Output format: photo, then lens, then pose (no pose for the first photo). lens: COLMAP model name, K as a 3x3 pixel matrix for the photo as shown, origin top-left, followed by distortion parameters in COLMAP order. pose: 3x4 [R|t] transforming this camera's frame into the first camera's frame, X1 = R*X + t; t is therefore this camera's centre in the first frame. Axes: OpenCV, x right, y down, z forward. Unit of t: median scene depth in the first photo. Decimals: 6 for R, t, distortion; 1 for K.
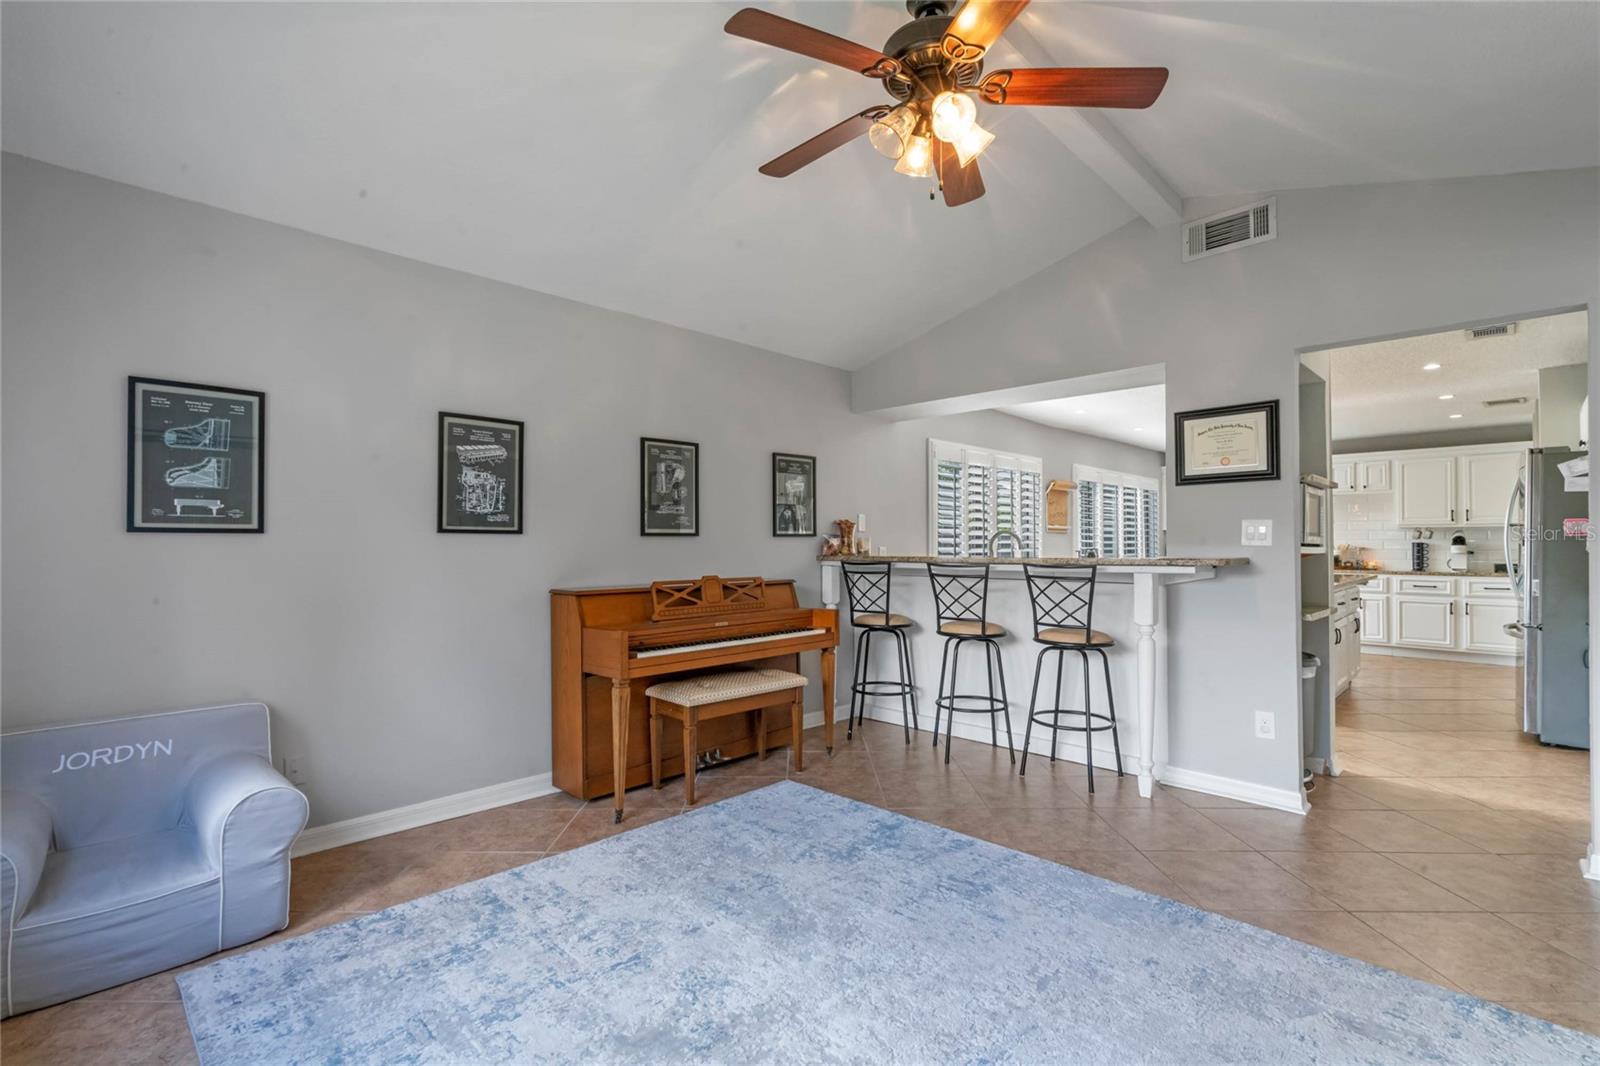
lens RADIAL K [[725.4, 0, 794.5], [0, 725.4, 536.7], [0, 0, 1]] dist [-0.003869, 0.000108]
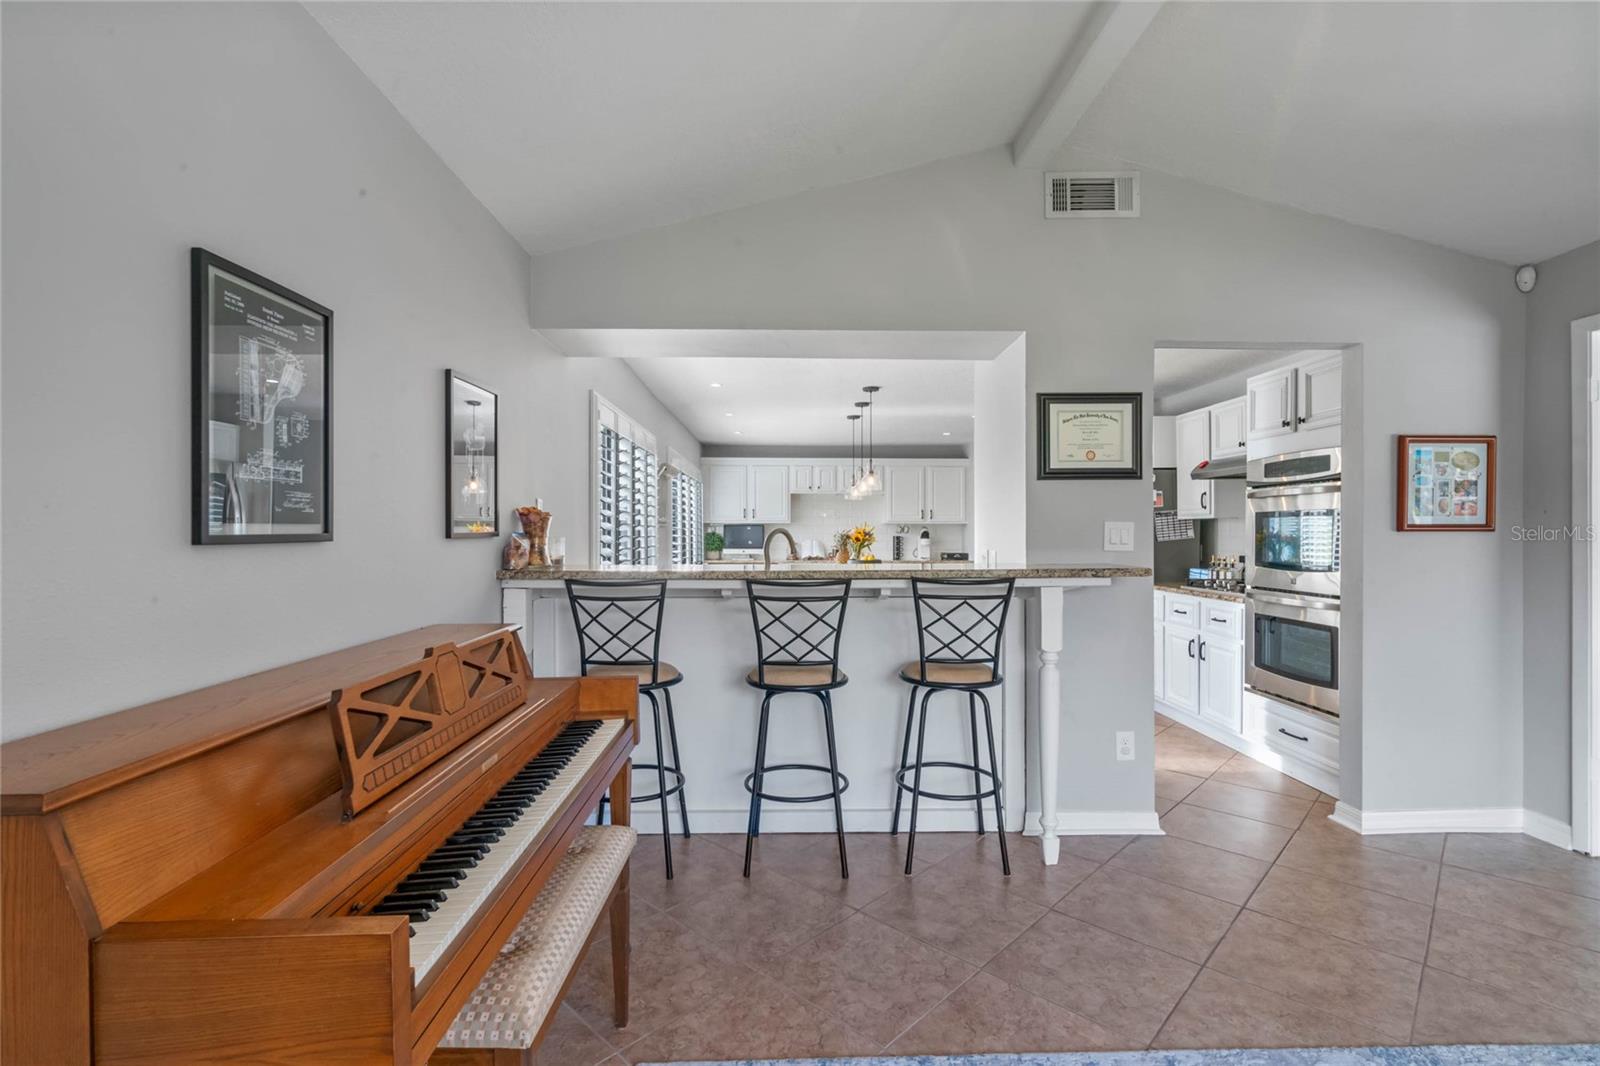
lens RADIAL K [[725.4, 0, 794.5], [0, 725.4, 536.7], [0, 0, 1]] dist [-0.003869, 0.000108]
pose [[0.697510, -0.003248, 0.716568, -0.263154], [-0.009403, 0.999862, 0.013685, -0.012316], [-0.716513, -0.016283, 0.697383, 0.582537]]
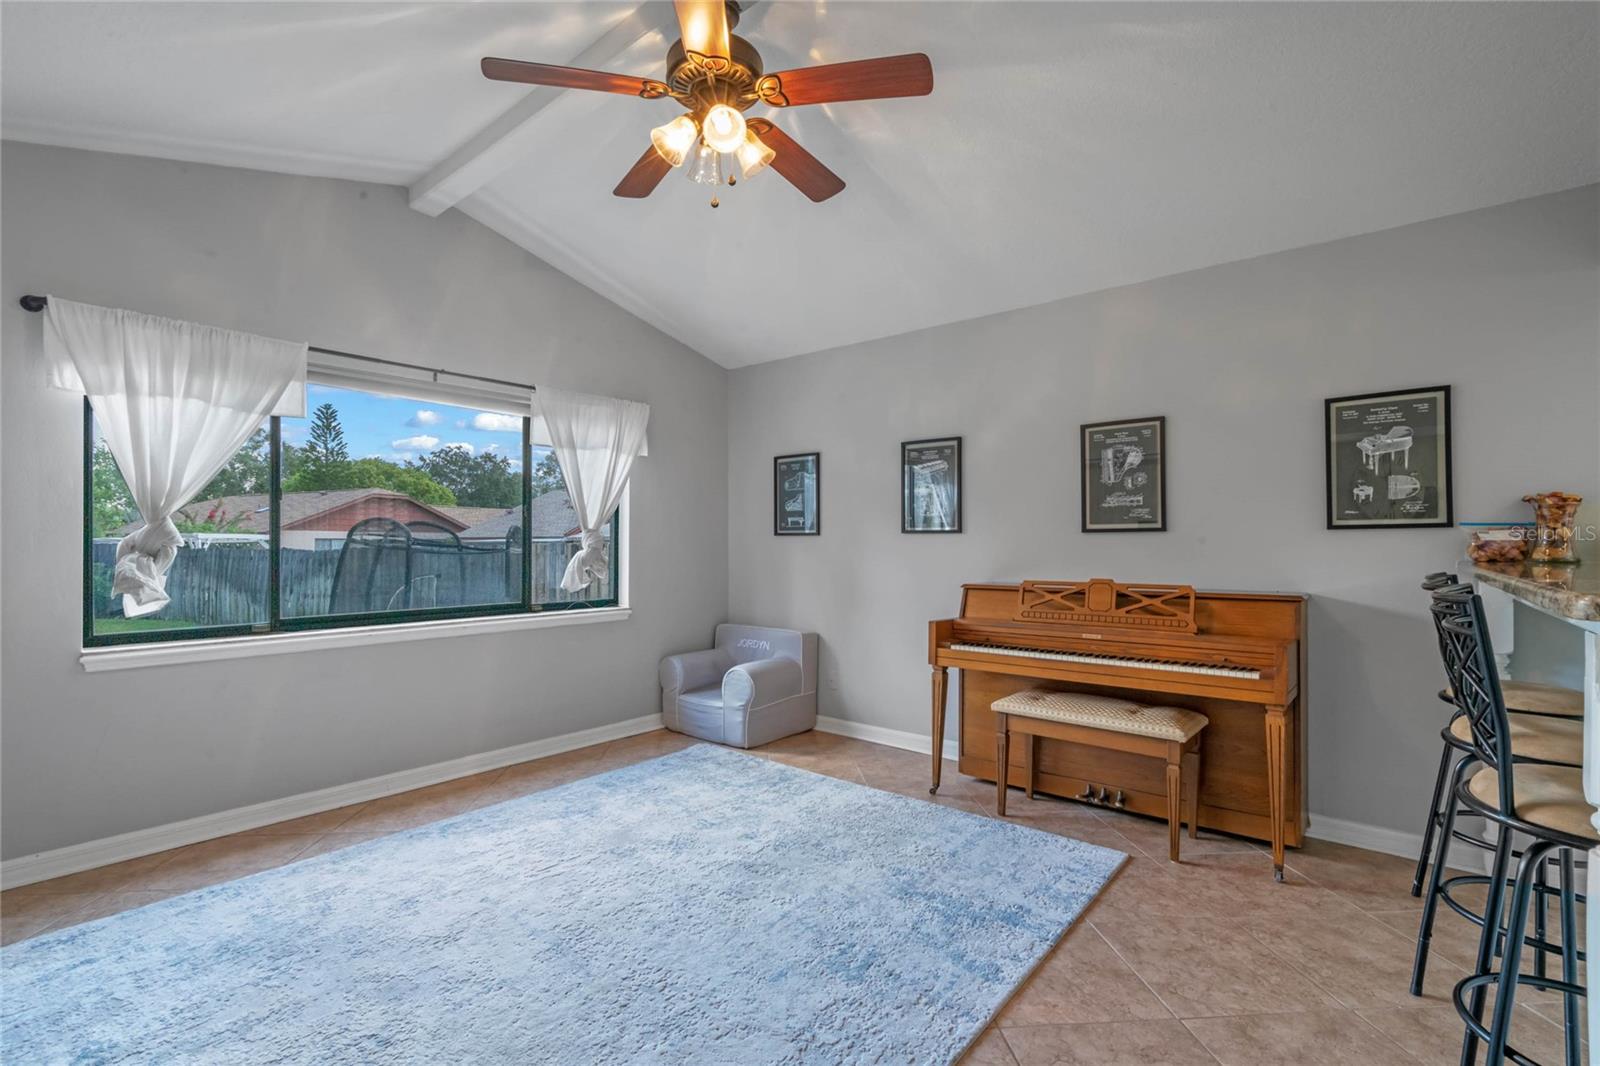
lens RADIAL K [[725.4, 0, 794.5], [0, 725.4, 536.7], [0, 0, 1]] dist [-0.003869, 0.000108]
pose [[0.082670, -0.005300, -0.996563, 0.686949], [0.011978, 0.999919, -0.004324, 0.003939], [0.996505, -0.011580, 0.082727, 0.572086]]
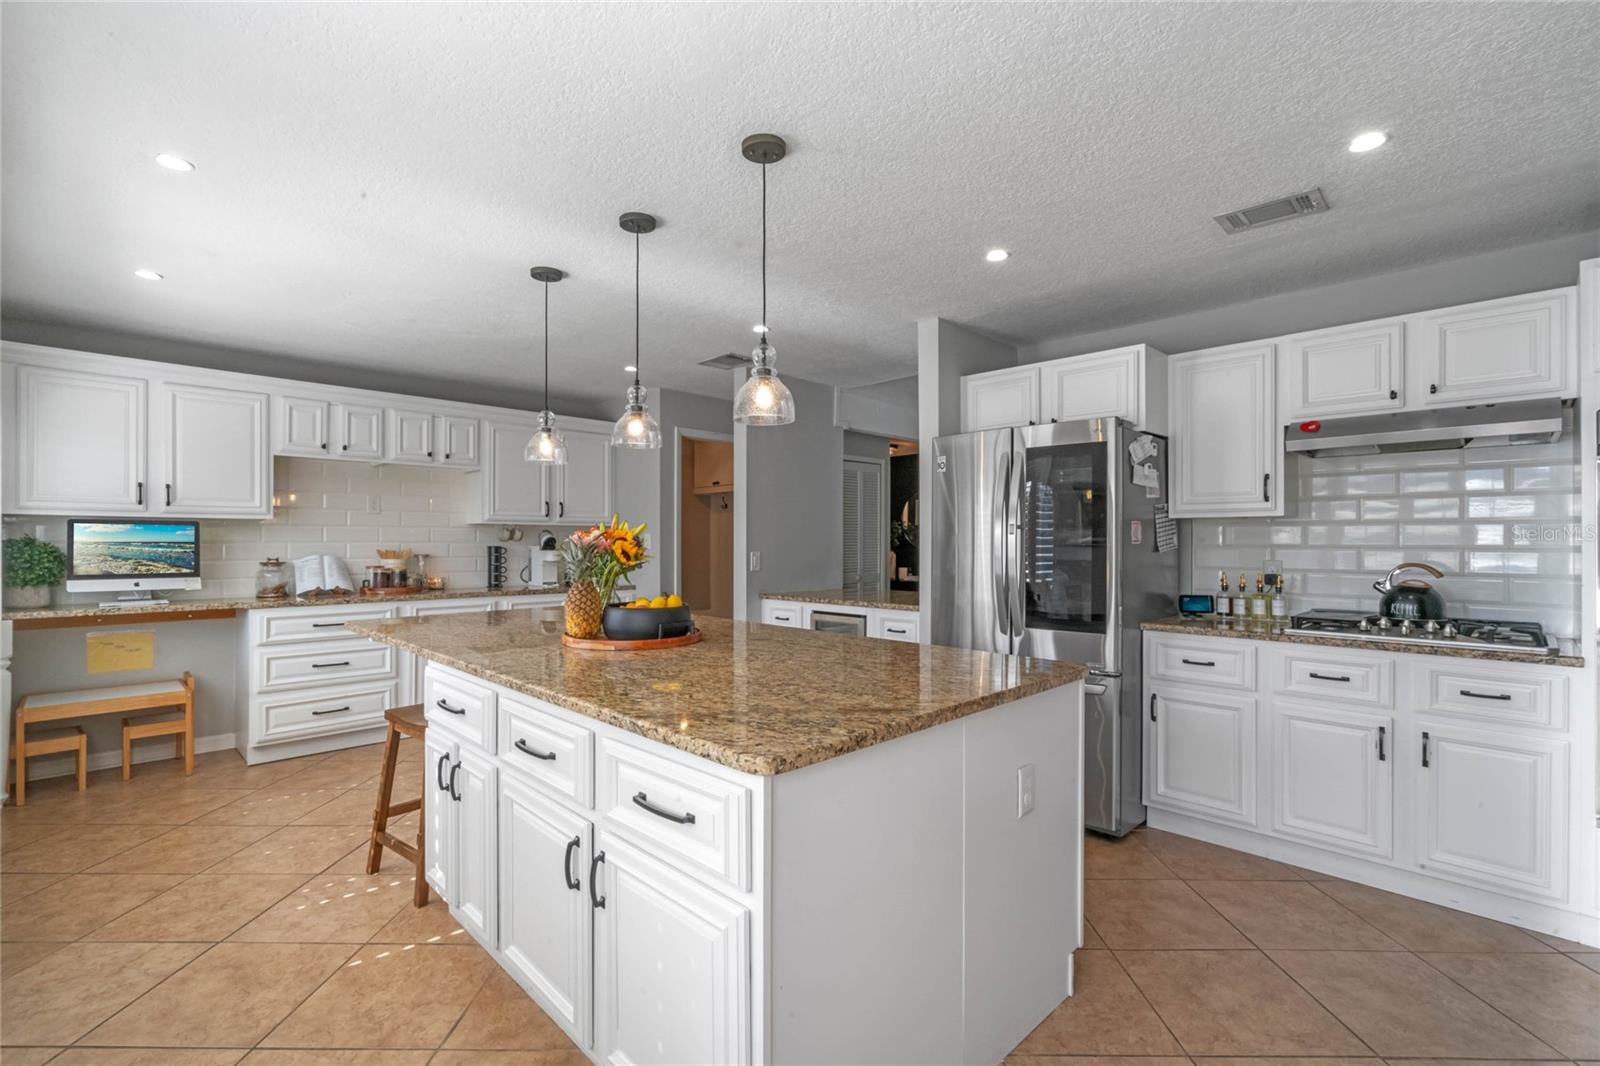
lens RADIAL K [[725.4, 0, 794.5], [0, 725.4, 536.7], [0, 0, 1]] dist [-0.003869, 0.000108]
pose [[0.017531, 0.009122, 0.999805, 0.376077], [-0.012032, 0.999888, -0.008911, 0.003293], [-0.999774, -0.011874, 0.017638, 1.478670]]
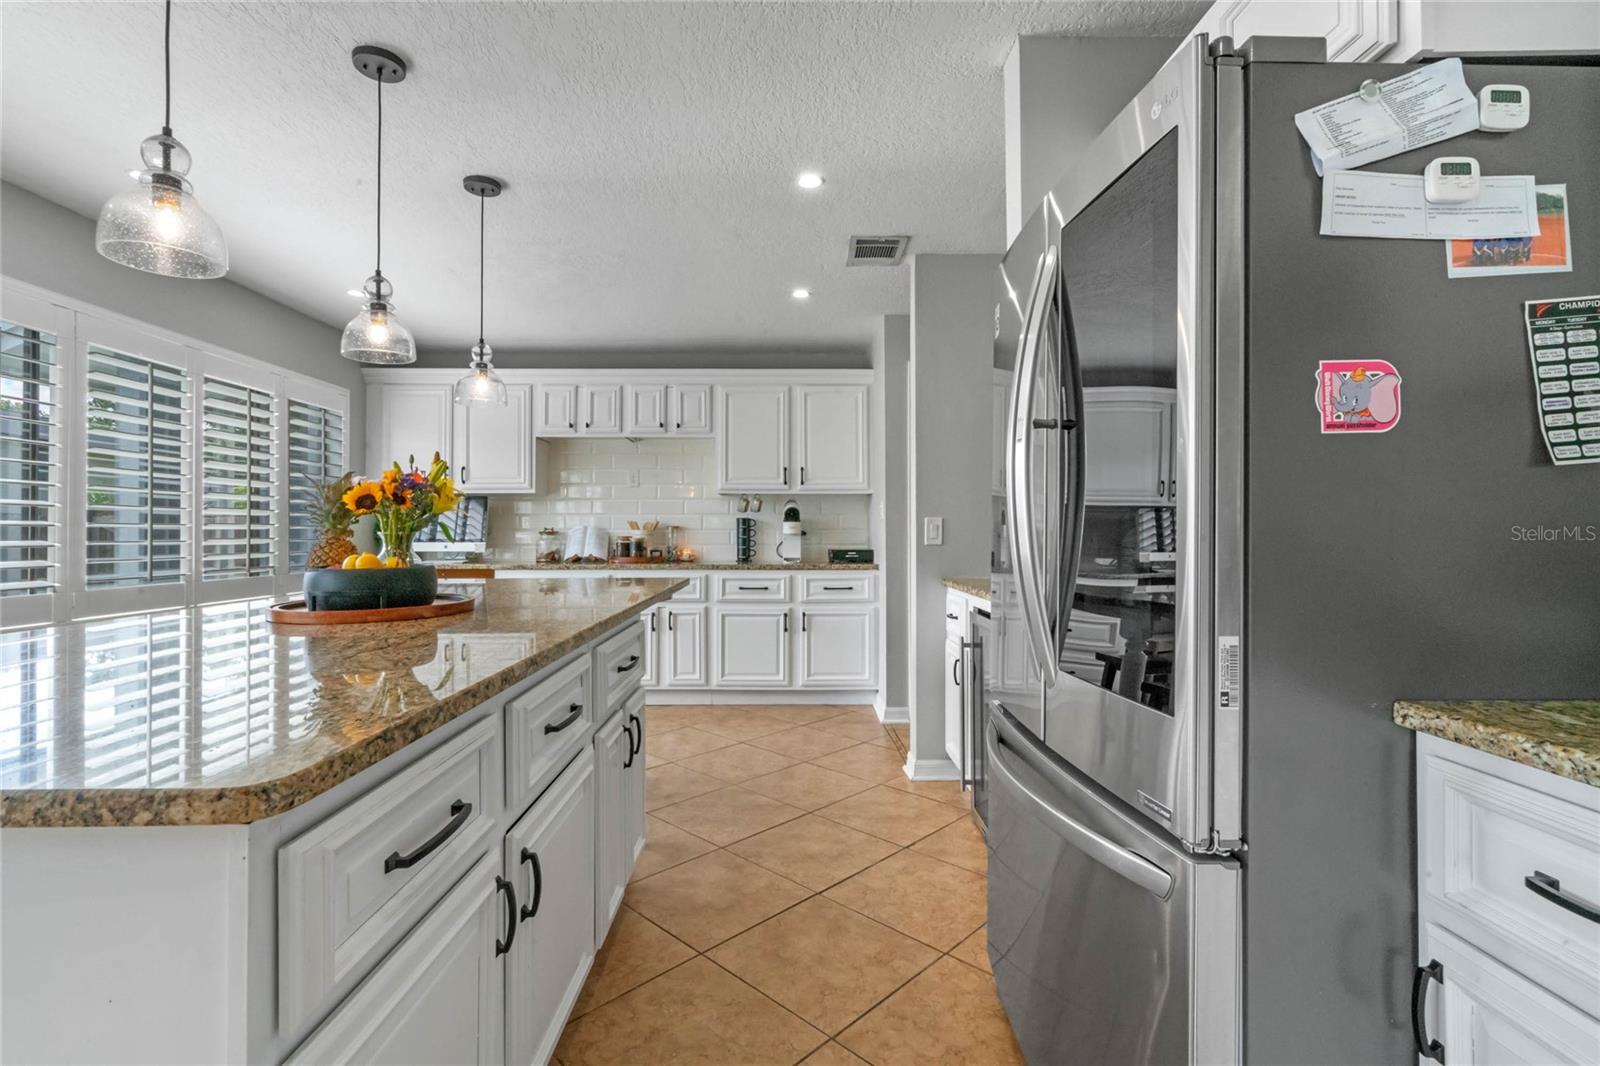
lens RADIAL K [[733.7, 0, 789.3], [0, 733.7, 518.4], [0, 0, 1]] dist [-0.004761, 0.000200]
pose [[0.701804, 0.012456, 0.712261, 0.887520], [-0.007354, 0.999921, -0.010240, 0.030632], [-0.712332, 0.001949, 0.701840, 1.071269]]
